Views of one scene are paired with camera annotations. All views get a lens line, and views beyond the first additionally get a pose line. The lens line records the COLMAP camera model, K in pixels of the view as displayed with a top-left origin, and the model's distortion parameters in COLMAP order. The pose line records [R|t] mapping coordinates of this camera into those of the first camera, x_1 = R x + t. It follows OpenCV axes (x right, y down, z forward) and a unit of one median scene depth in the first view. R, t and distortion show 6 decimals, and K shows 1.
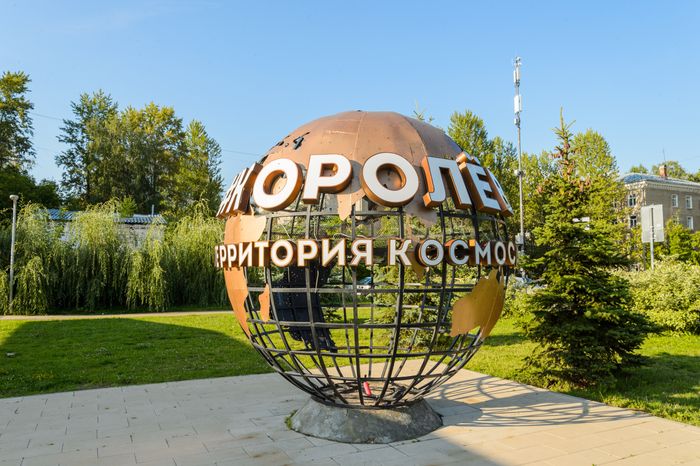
lens RADIAL K [[527.7, 0, 350.0], [0, 527.7, 233.0], [0, 0, 1]] dist [-0.063442, 0.002456]
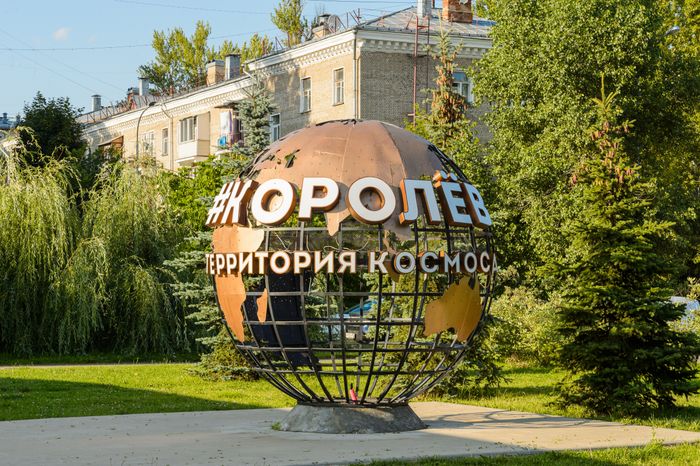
lens RADIAL K [[1701.5, 0, 350.0], [0, 1701.5, 233.0], [0, 0, 1]] dist [0.023564, 0.061462]
pose [[0.999900, 0.003067, 0.013828, -0.024196], [-0.003622, 0.999182, 0.040266, -0.177980], [-0.013693, -0.040312, 0.999093, -2.754258]]
